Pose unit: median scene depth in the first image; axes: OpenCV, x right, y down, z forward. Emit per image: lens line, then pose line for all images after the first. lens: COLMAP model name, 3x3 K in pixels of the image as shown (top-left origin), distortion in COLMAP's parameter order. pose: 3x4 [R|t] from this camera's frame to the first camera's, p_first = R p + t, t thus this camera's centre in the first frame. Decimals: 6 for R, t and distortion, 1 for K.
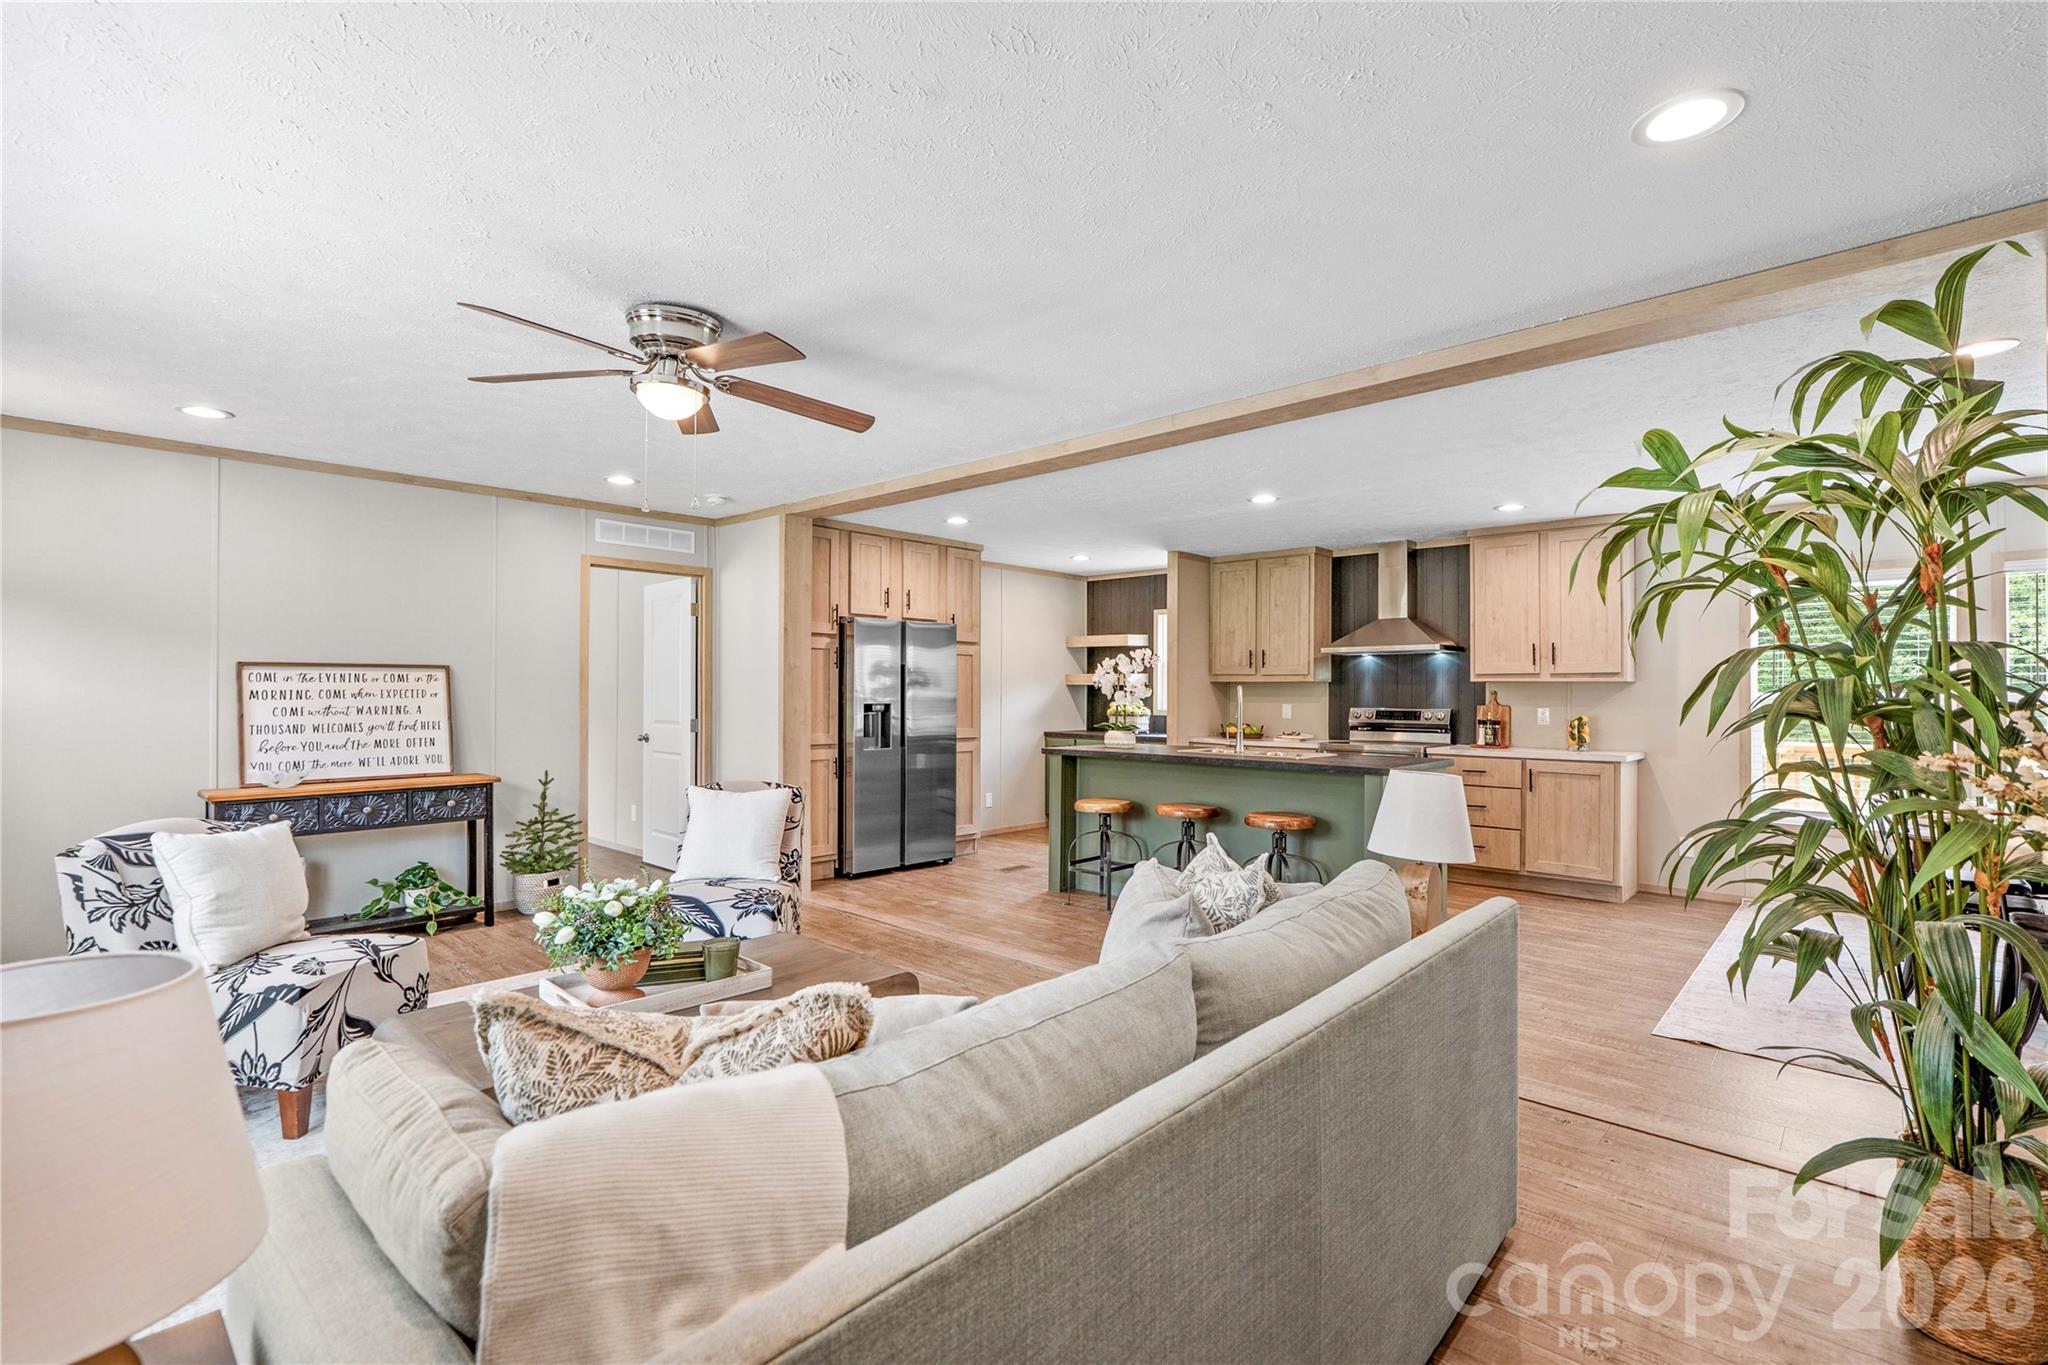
lens RADIAL K [[936.6, 0, 1033.6], [0, 936.6, 679.5], [0, 0, 1]] dist [0.015049, 0.000065]
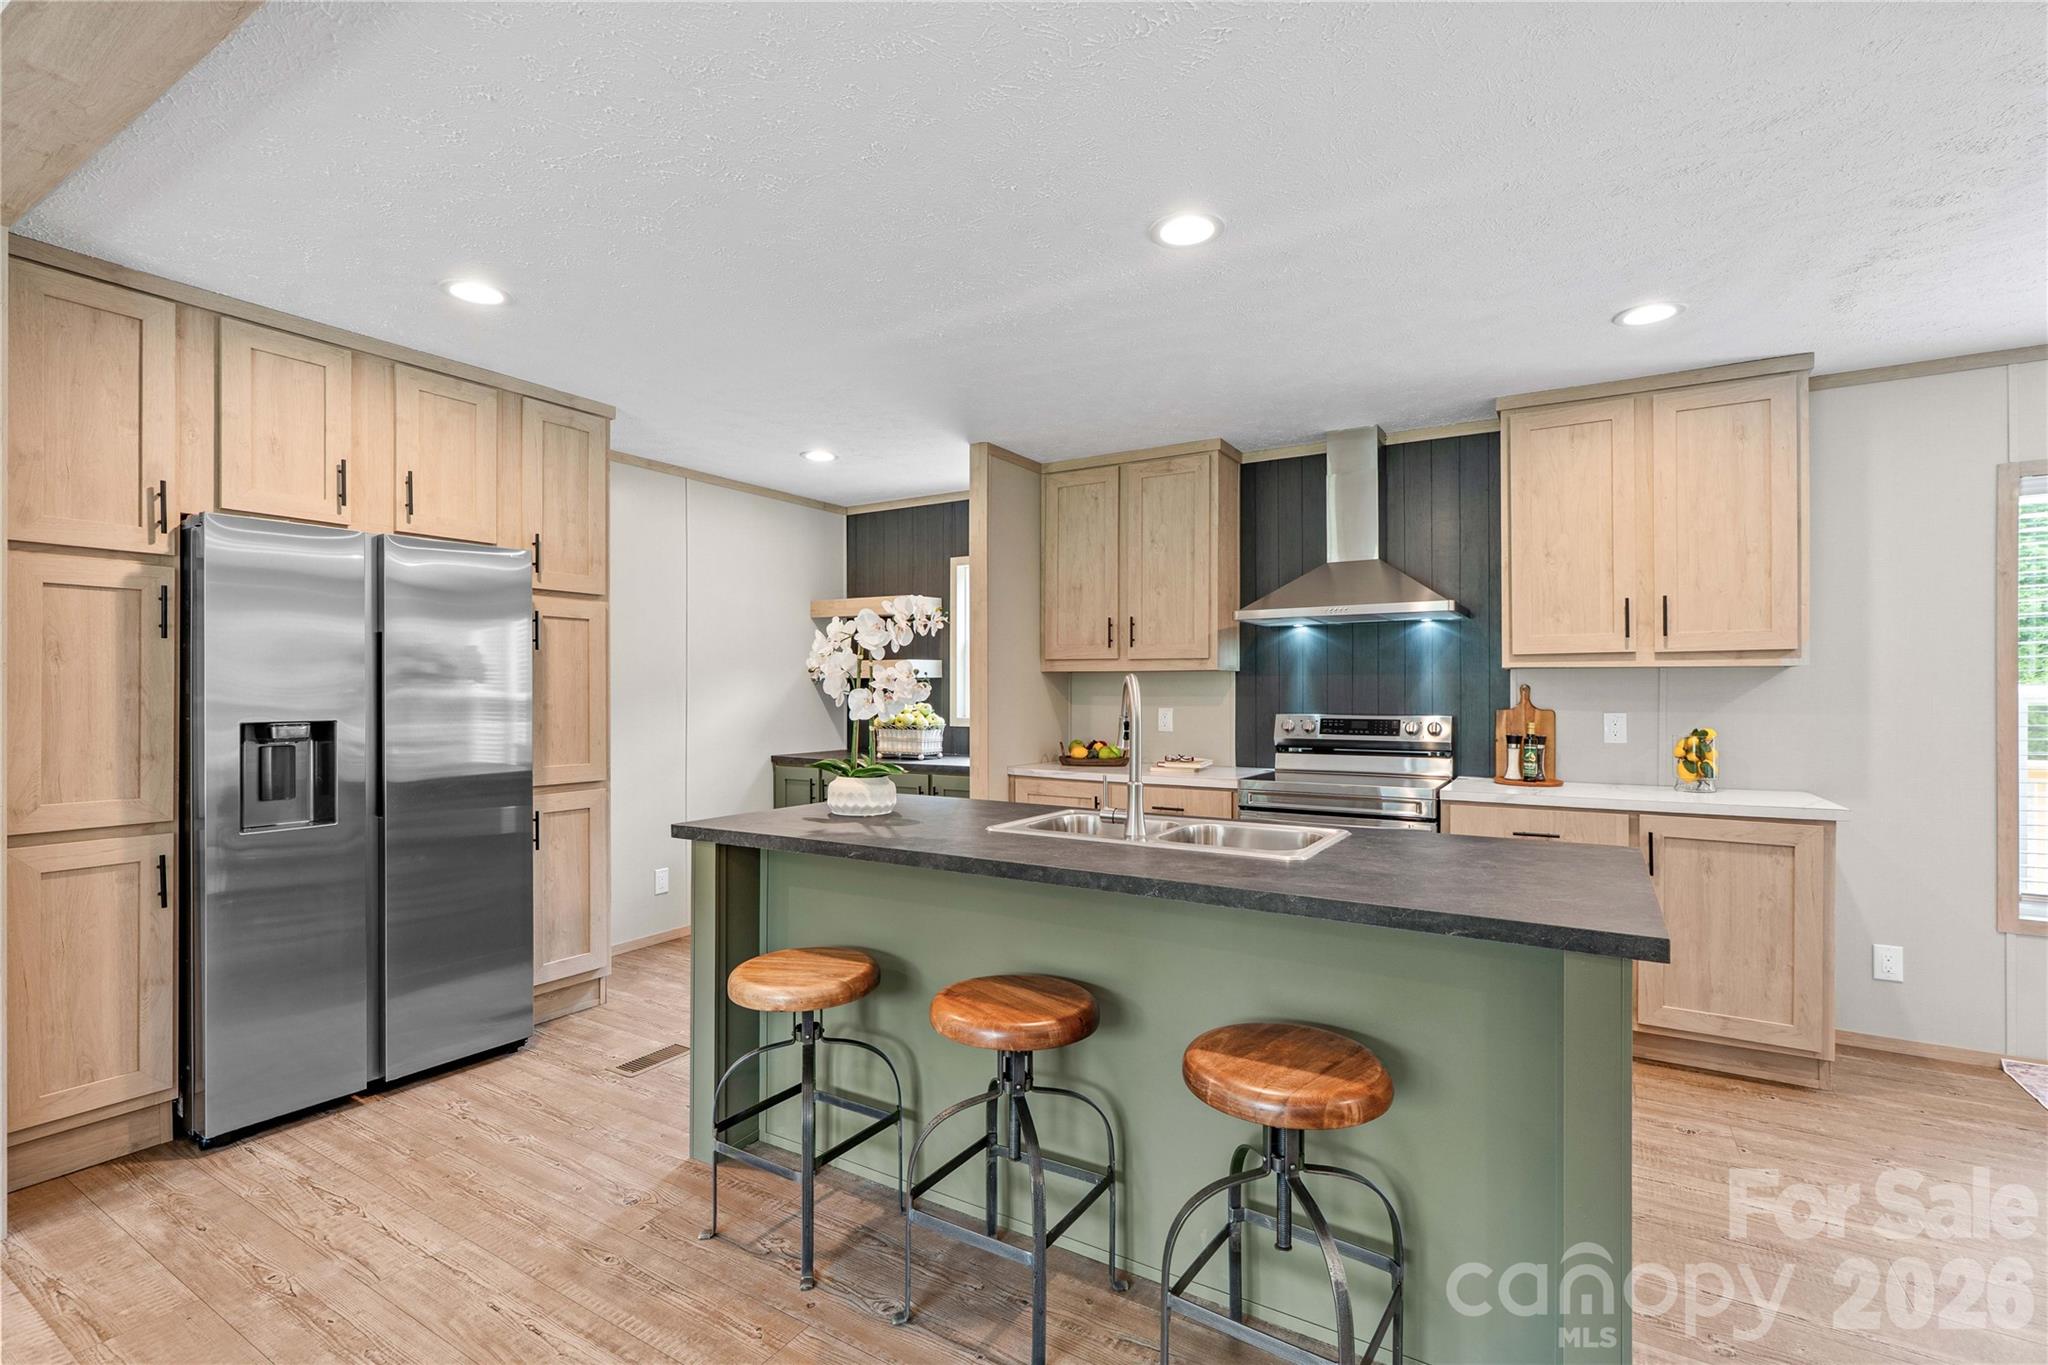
lens RADIAL K [[934.7, 0, 1024.0], [0, 934.7, 682.5], [0, 0, 1]] dist [0.002037, 0.000287]
pose [[0.982169, -0.004682, 0.187942, 0.074293], [0.003246, 0.999963, 0.007951, 0.005146], [-0.187972, -0.007199, 0.982148, 0.475624]]
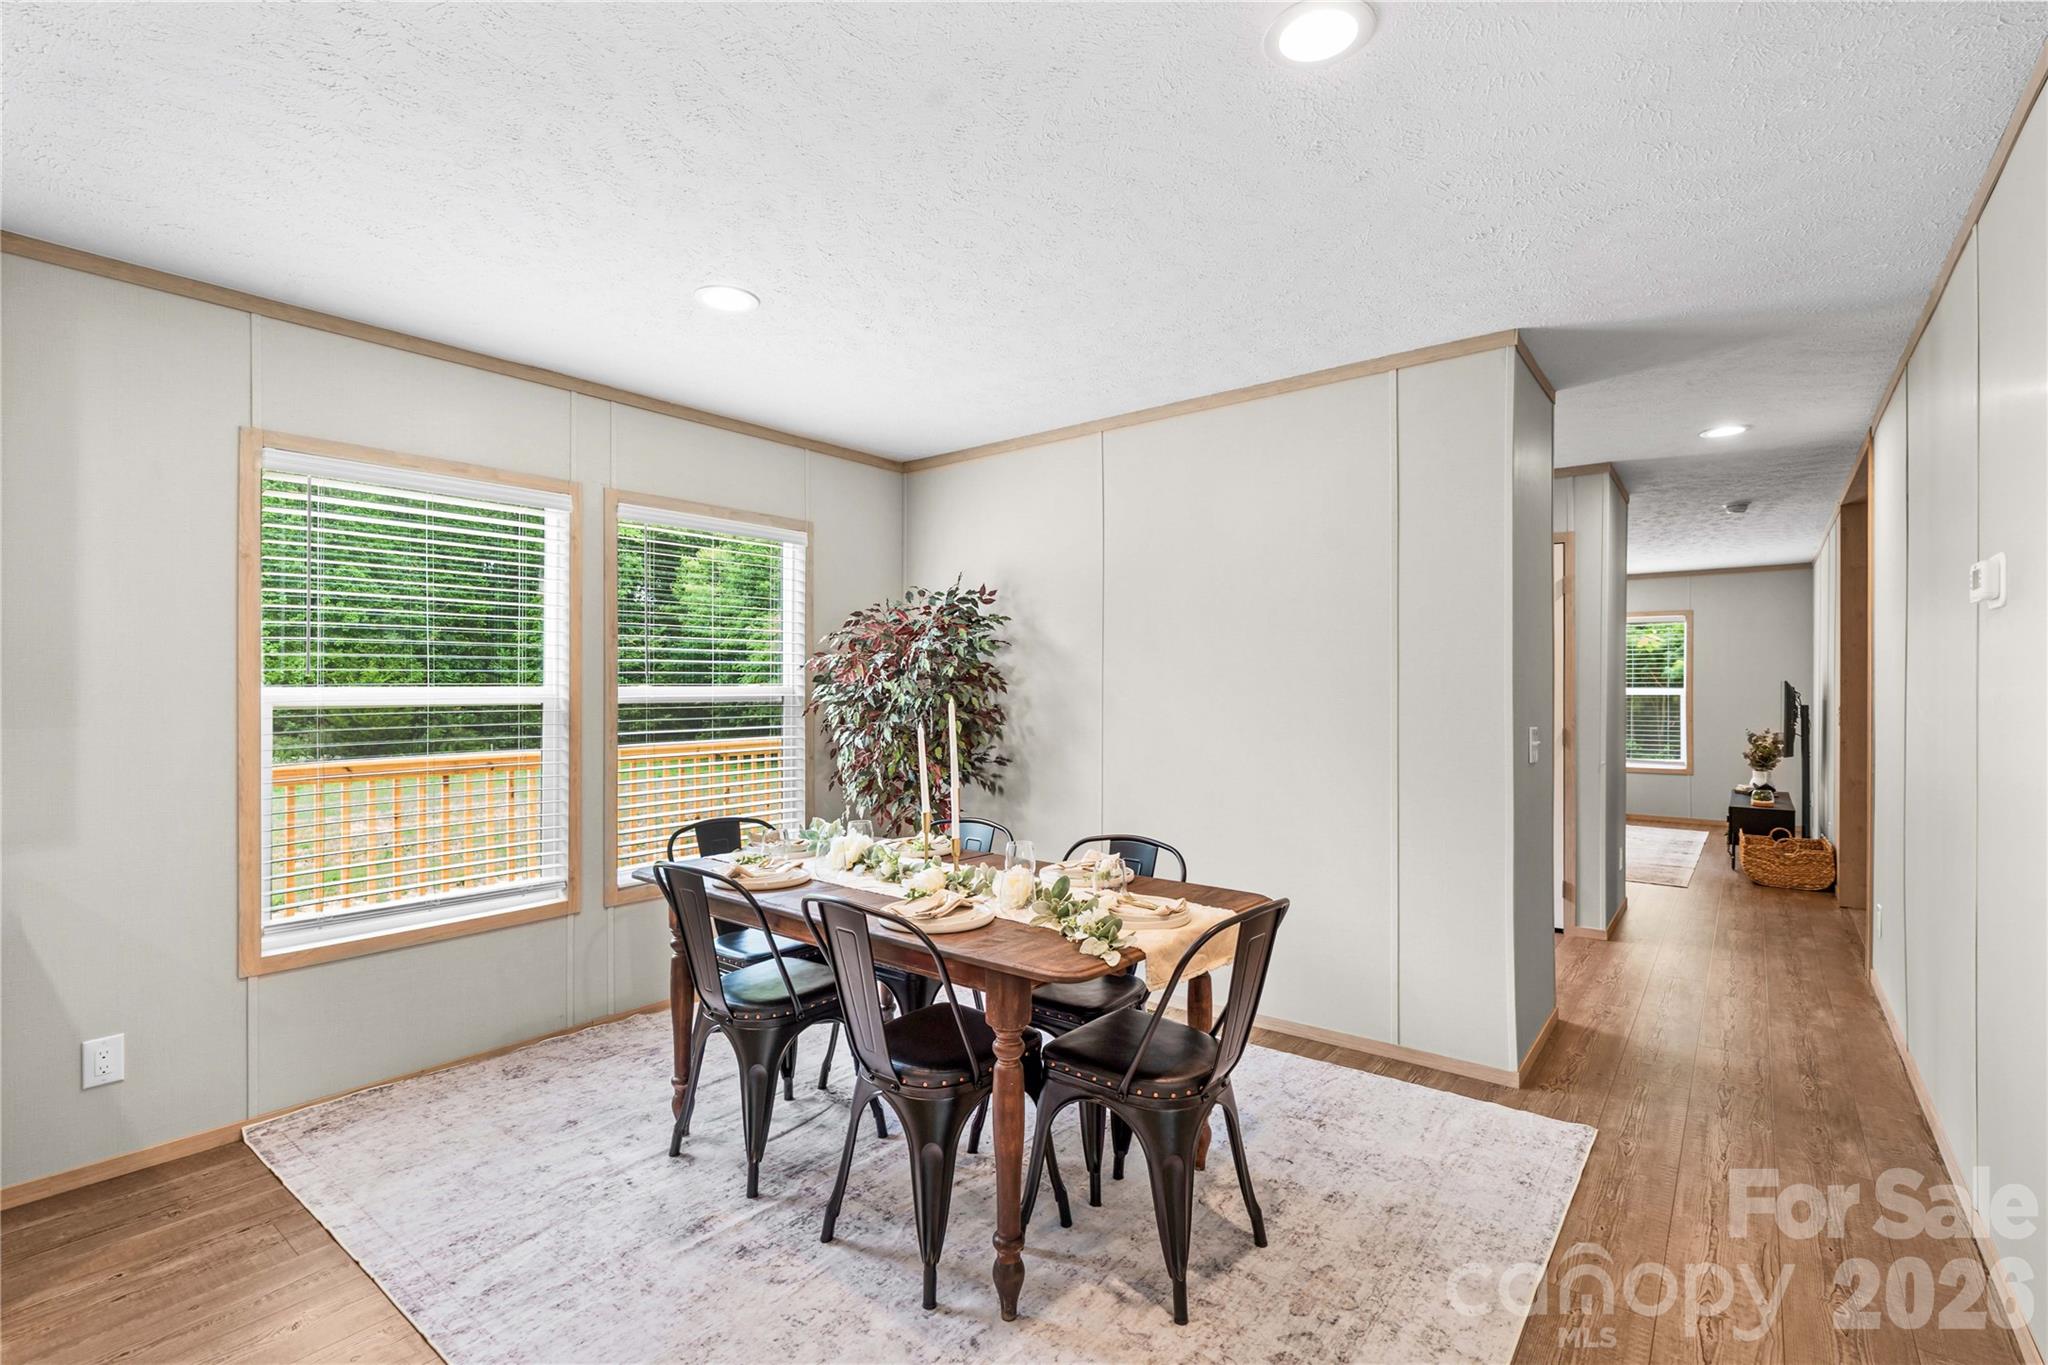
lens RADIAL K [[912.5, 0, 1024.0], [0, 912.5, 682.5], [0, 0, 1]] dist [-0.002525, -0.000106]
pose [[-0.067896, -0.001772, 0.997691, 0.228306], [-0.015796, 0.999875, 0.000701, 0.004159], [-0.997567, -0.015712, -0.067915, 0.538606]]
